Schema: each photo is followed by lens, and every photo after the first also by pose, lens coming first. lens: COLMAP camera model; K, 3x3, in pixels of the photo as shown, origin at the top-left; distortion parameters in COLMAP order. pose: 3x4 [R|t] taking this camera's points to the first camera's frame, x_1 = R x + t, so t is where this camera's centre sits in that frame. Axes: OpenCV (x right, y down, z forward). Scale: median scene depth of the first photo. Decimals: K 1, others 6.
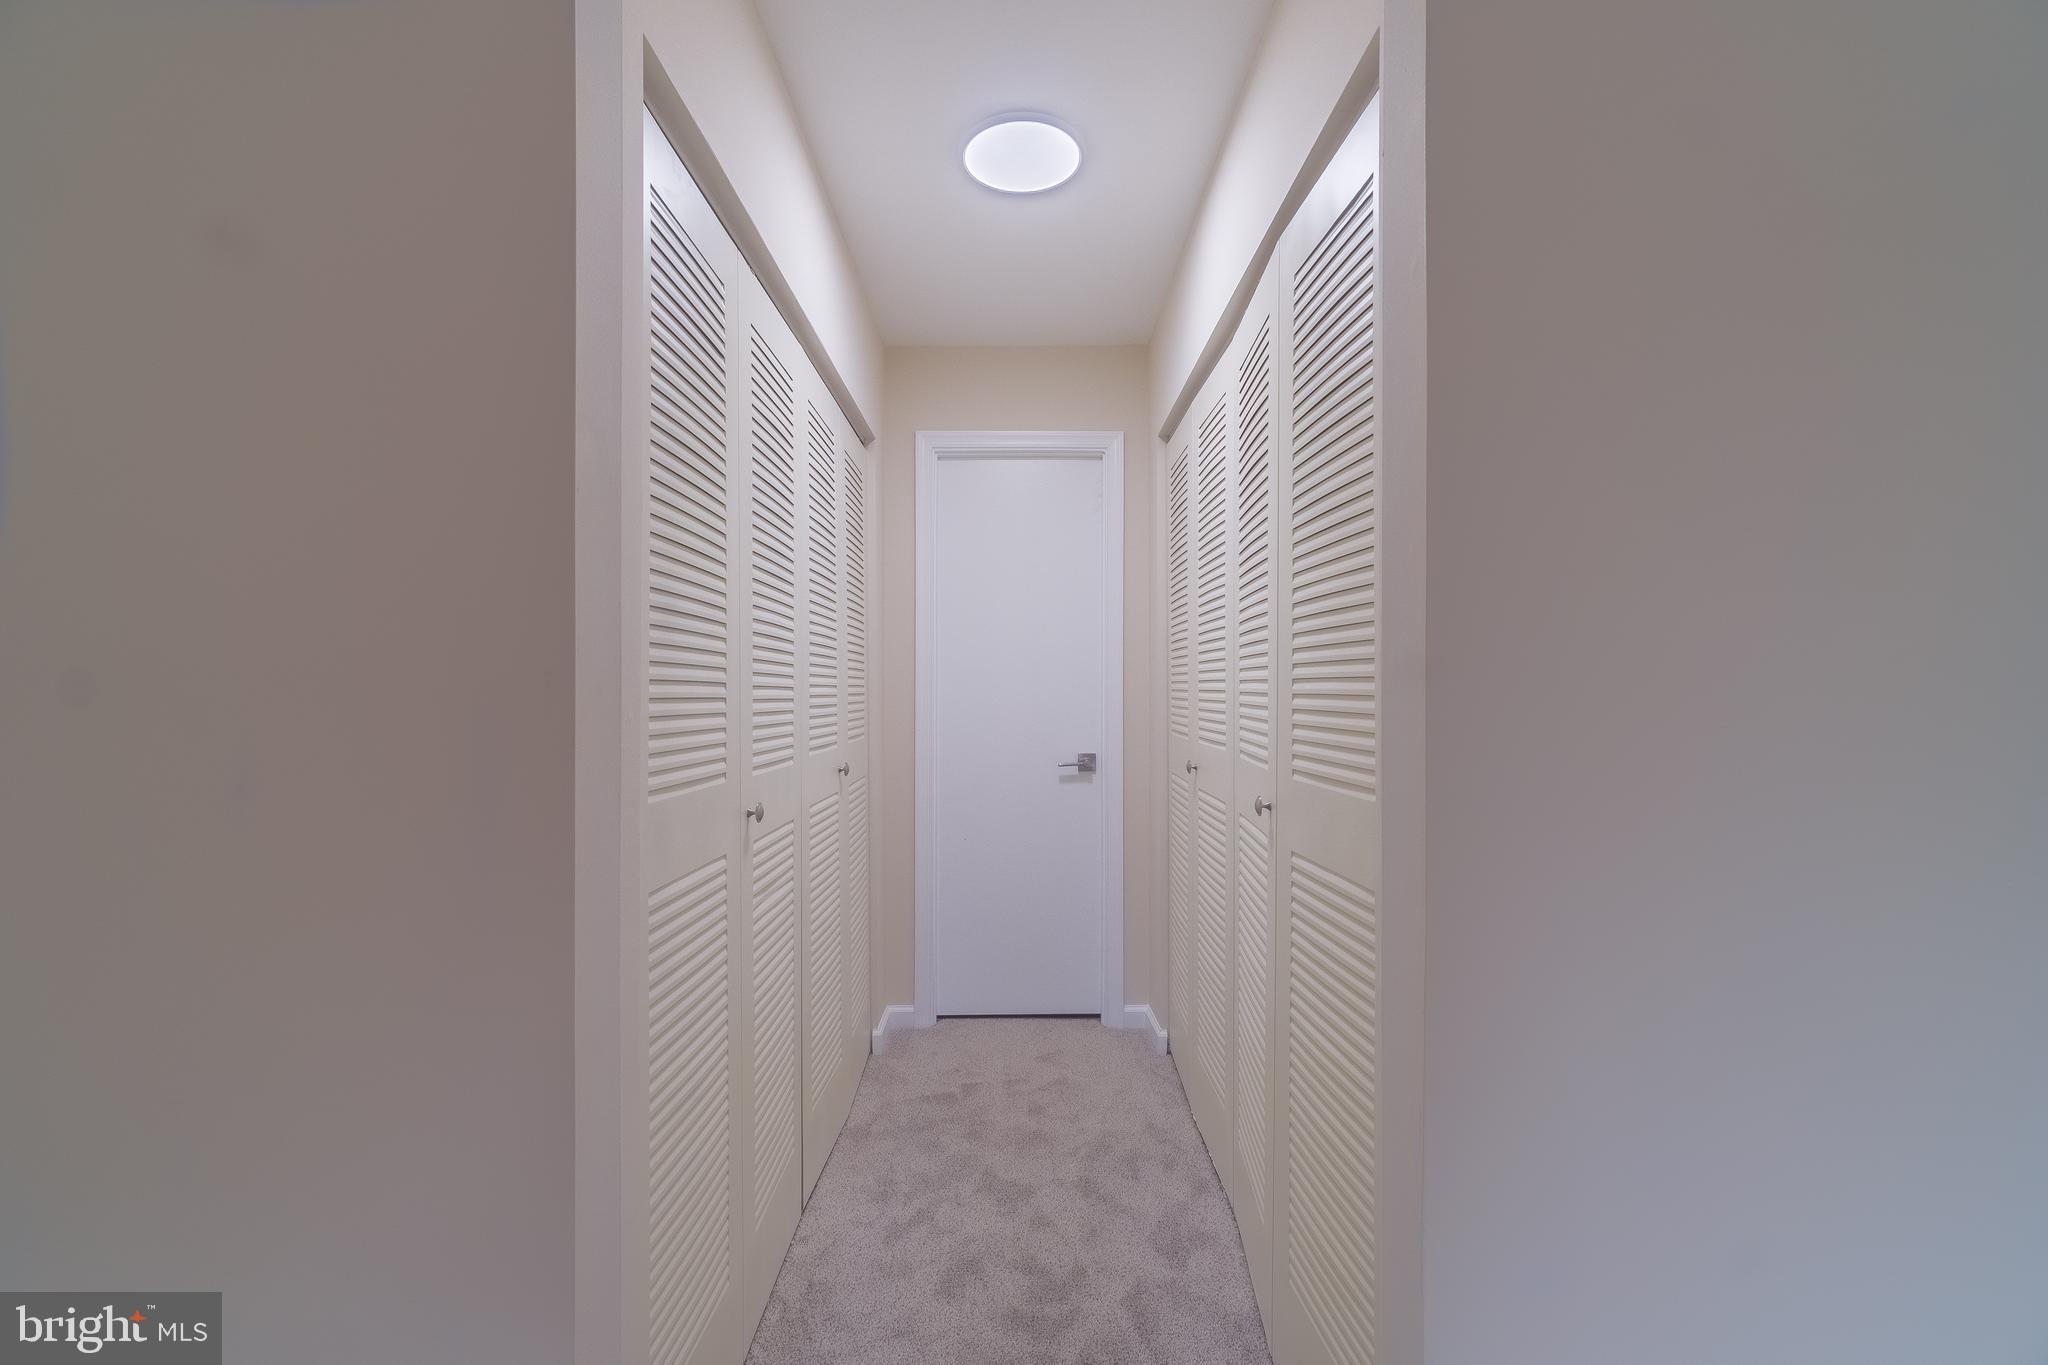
lens RADIAL K [[895.8, 0, 1027.1], [0, 895.8, 677.8], [0, 0, 1]] dist [0.005117, 0.001052]
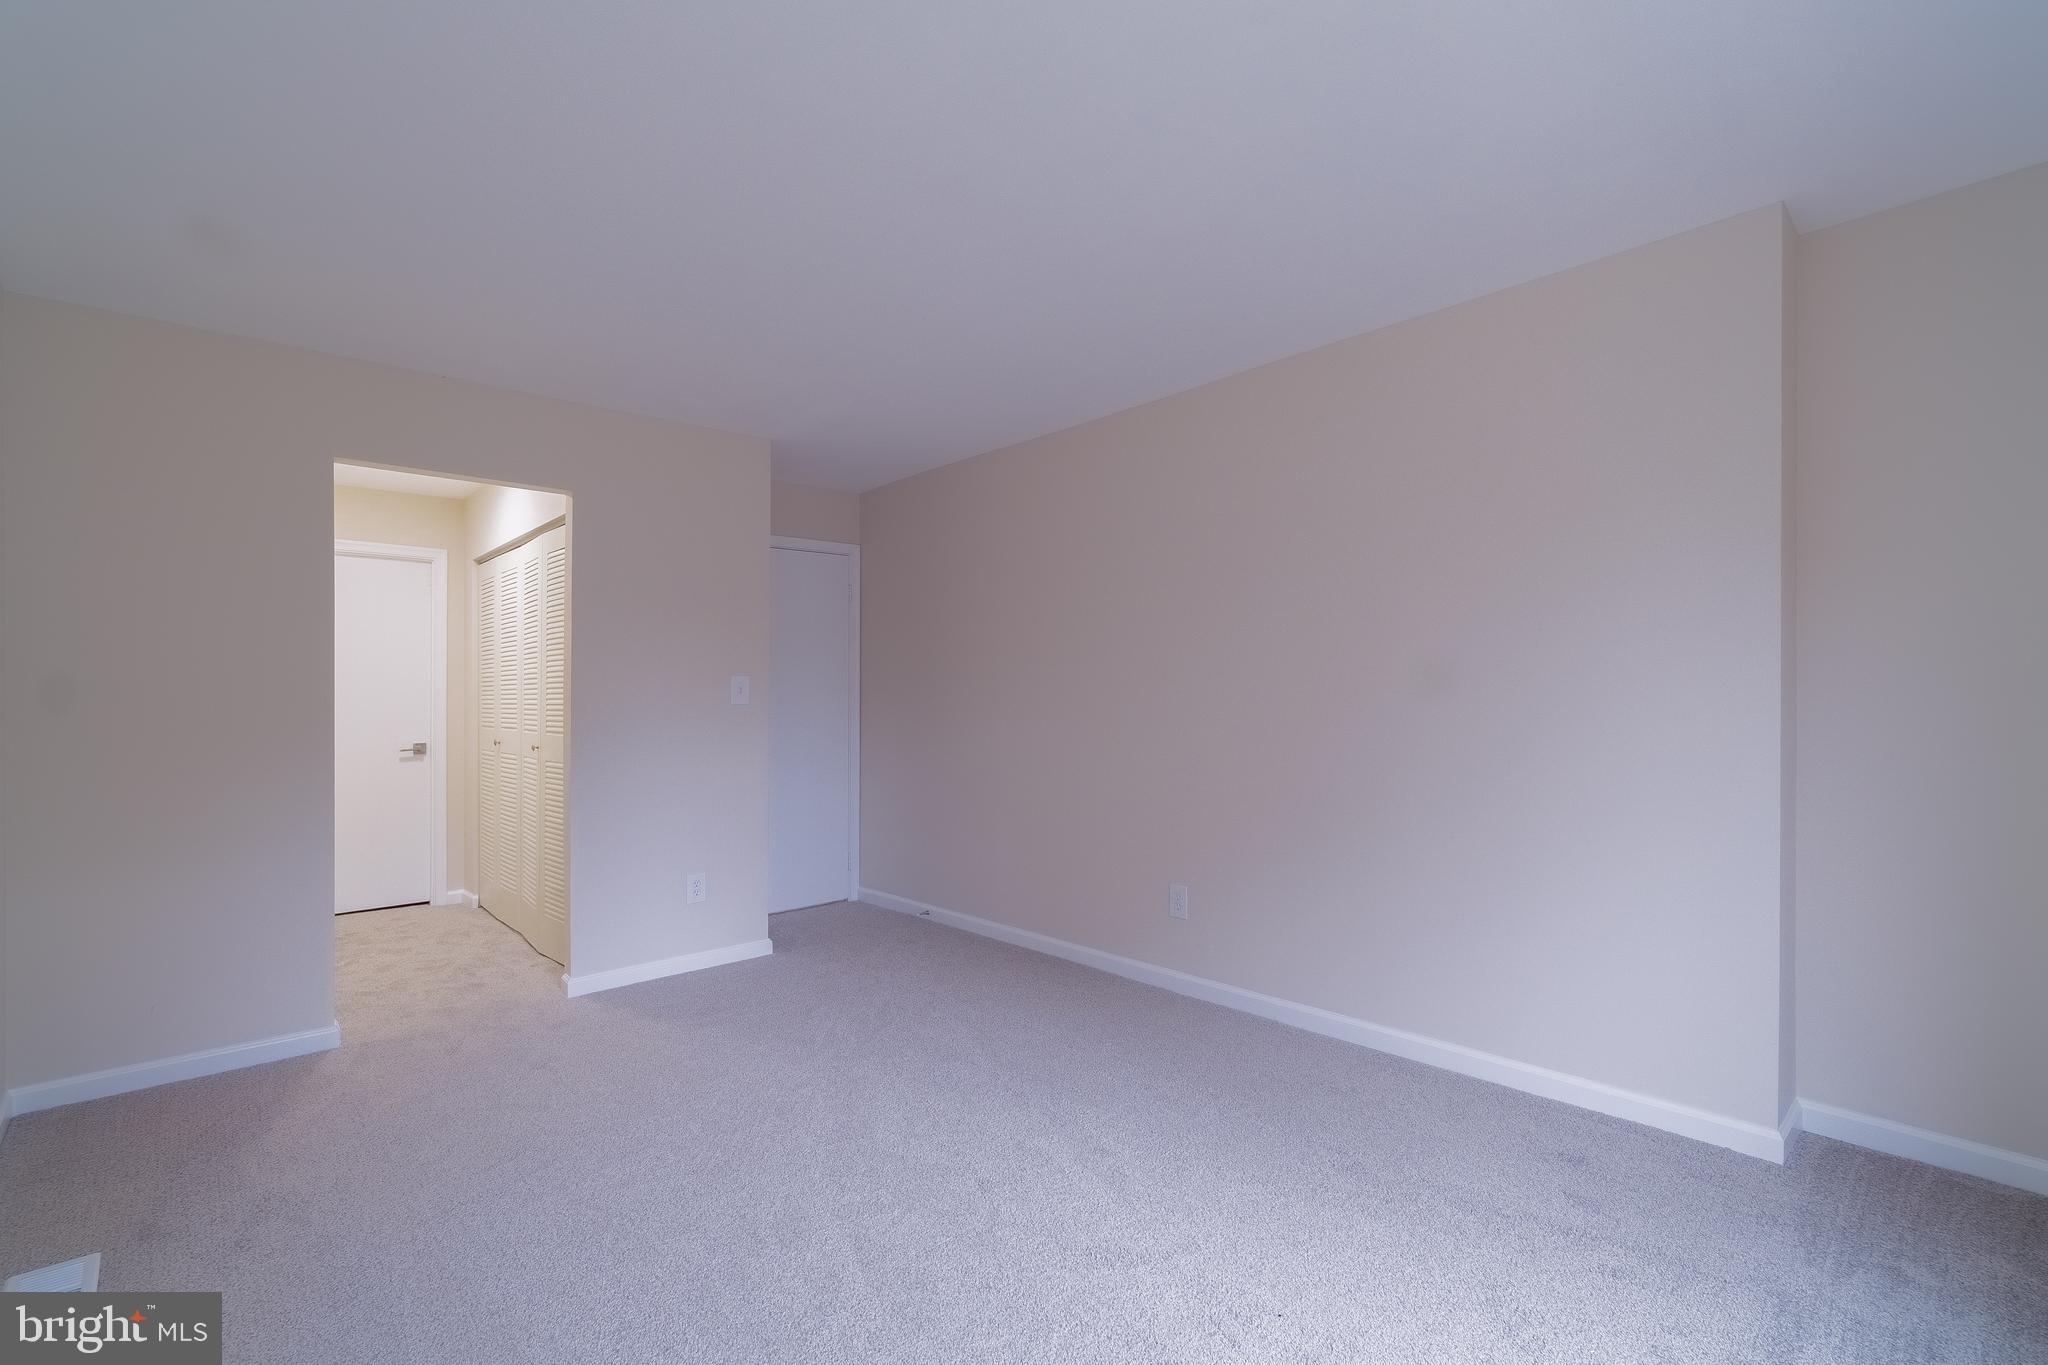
lens RADIAL K [[895.8, 0, 1018.2], [0, 895.8, 687.6], [0, 0, 1]] dist [0.005117, 0.001052]
pose [[0.740624, -0.002186, 0.671916, -0.245418], [0.002157, 0.999997, 0.000875, -0.016414], [-0.671916, 0.000801, 0.740627, -1.028408]]
